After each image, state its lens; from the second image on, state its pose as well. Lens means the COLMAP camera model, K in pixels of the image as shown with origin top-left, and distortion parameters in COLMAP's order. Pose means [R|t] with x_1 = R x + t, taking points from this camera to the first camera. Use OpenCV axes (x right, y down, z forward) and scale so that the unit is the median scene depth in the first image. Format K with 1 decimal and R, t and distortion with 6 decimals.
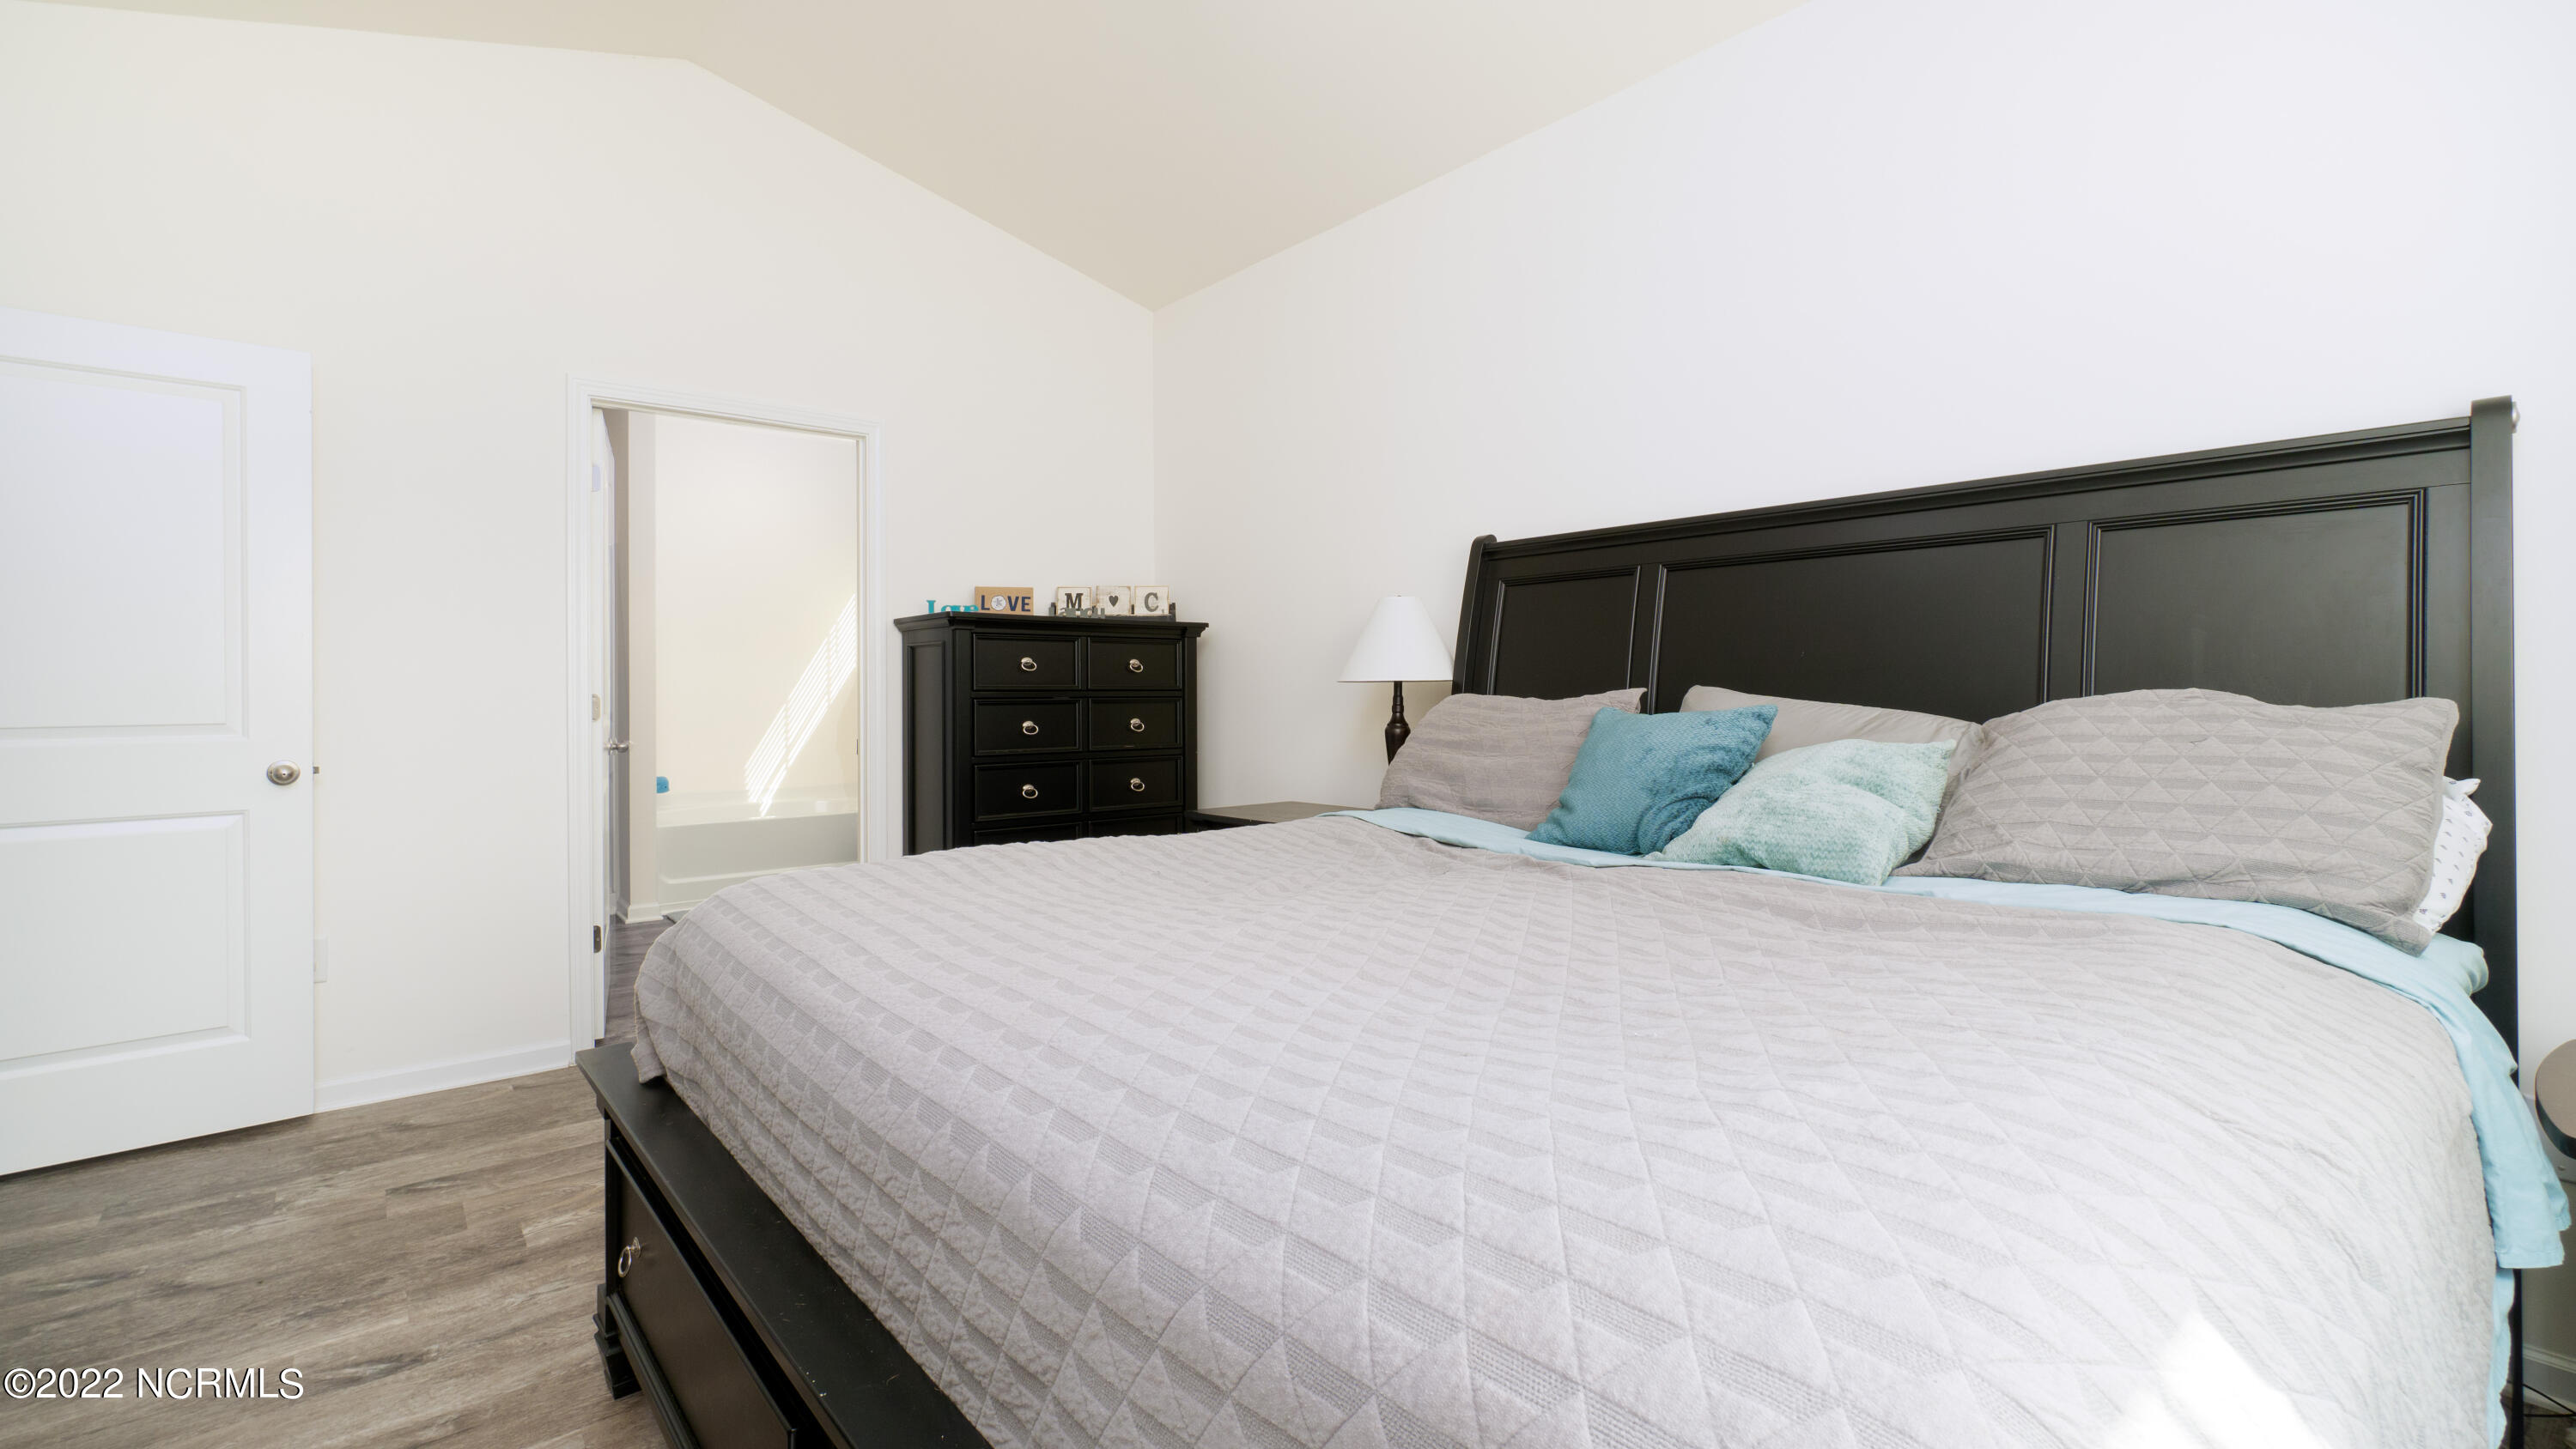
lens RADIAL K [[1103.0, 0, 1290.5], [0, 1103.0, 707.3], [0, 0, 1]] dist [0.000875, 0.000050]
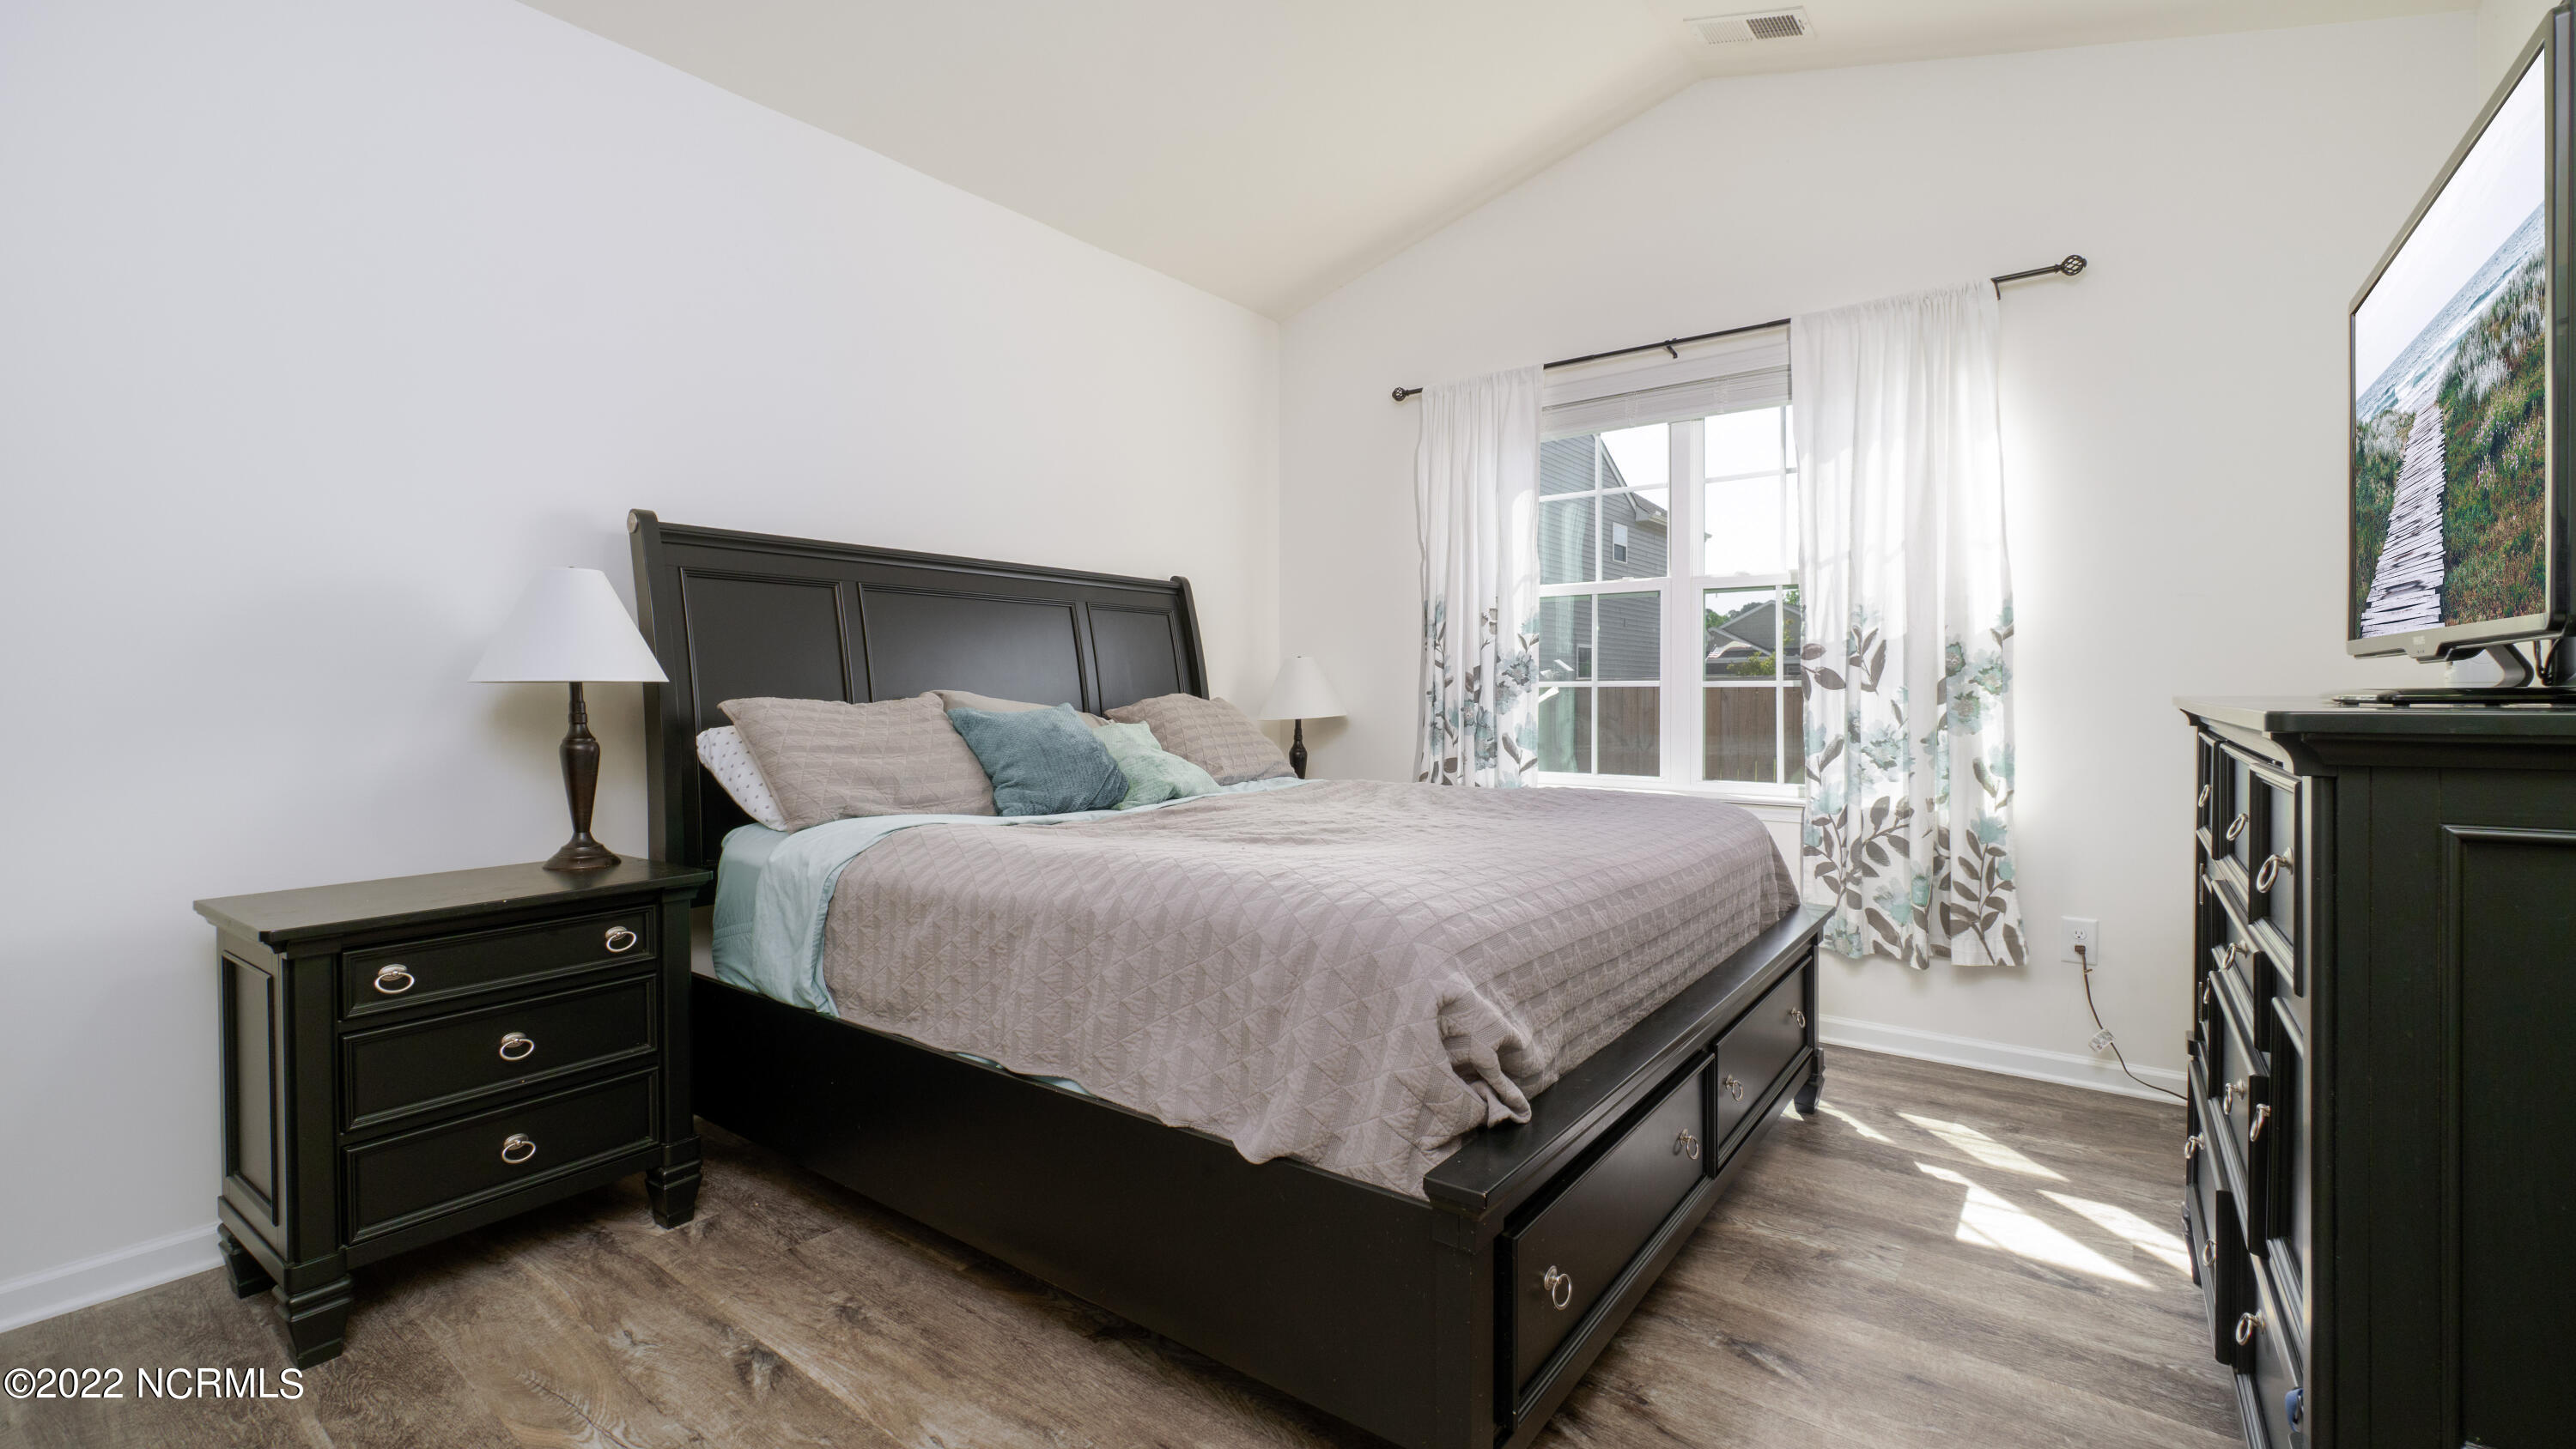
lens RADIAL K [[1103.0, 0, 1289.7], [0, 1103.0, 717.8], [0, 0, 1]] dist [0.000875, 0.000050]
pose [[-0.216571, -0.007416, 0.976239, -0.763433], [0.027344, 0.999533, 0.013659, 0.003456], [-0.975884, 0.029652, -0.216267, 0.725555]]
